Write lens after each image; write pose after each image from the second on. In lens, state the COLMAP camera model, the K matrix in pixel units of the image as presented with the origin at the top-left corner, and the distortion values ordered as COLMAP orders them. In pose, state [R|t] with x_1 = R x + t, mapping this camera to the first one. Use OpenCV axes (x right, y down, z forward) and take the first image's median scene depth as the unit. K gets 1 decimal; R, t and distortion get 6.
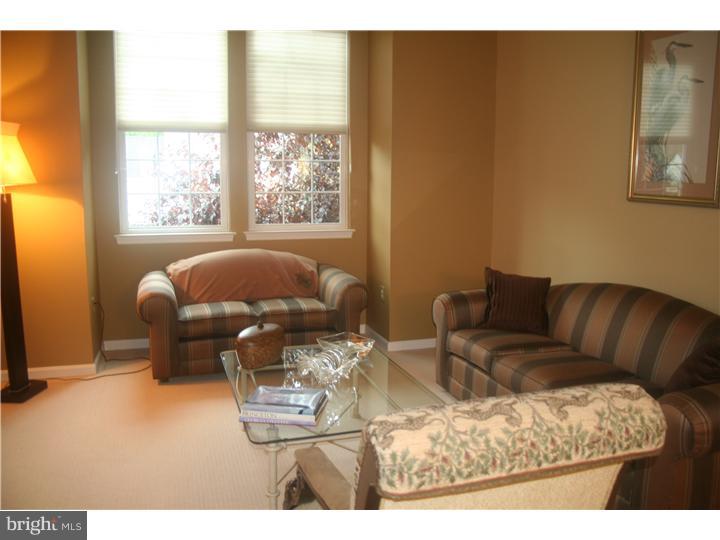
lens RADIAL K [[575.0, 0, 360.0], [0, 575.0, 270.0], [0, 0, 1]] dist [-0.188862, 0.103178]
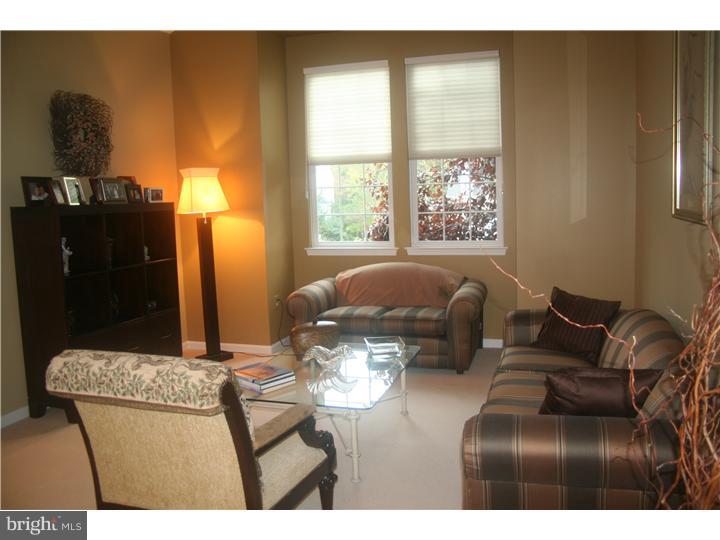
lens RADIAL K [[592.2, 0, 360.0], [0, 592.2, 270.0], [0, 0, 1]] dist [-0.202933, 0.134777]
pose [[0.812134, 0.034724, -0.582436, 0.445864], [-0.049818, 0.998709, -0.009924, -0.006017], [0.581340, 0.037075, 0.812816, -0.016239]]
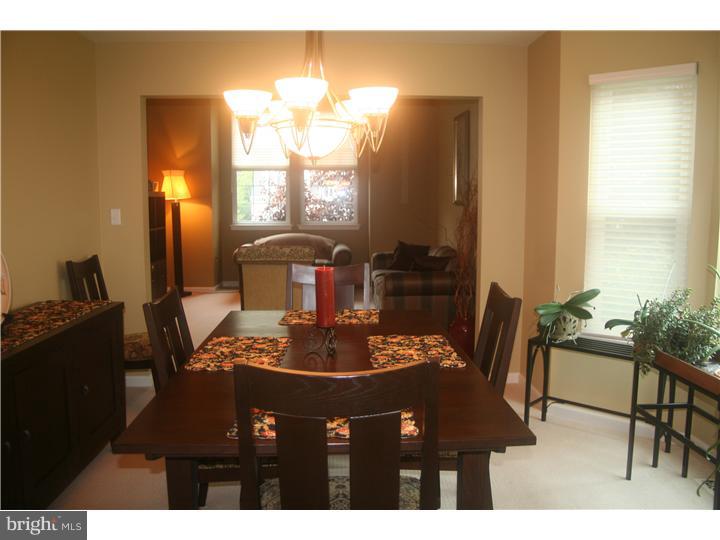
lens RADIAL K [[592.2, 0, 360.0], [0, 592.2, 270.0], [0, 0, 1]] dist [-0.202933, 0.134777]
pose [[0.964157, 0.024809, -0.264171, 0.532960], [-0.033141, 0.999082, -0.027129, 0.132962], [0.263255, 0.034912, 0.964094, -0.829823]]
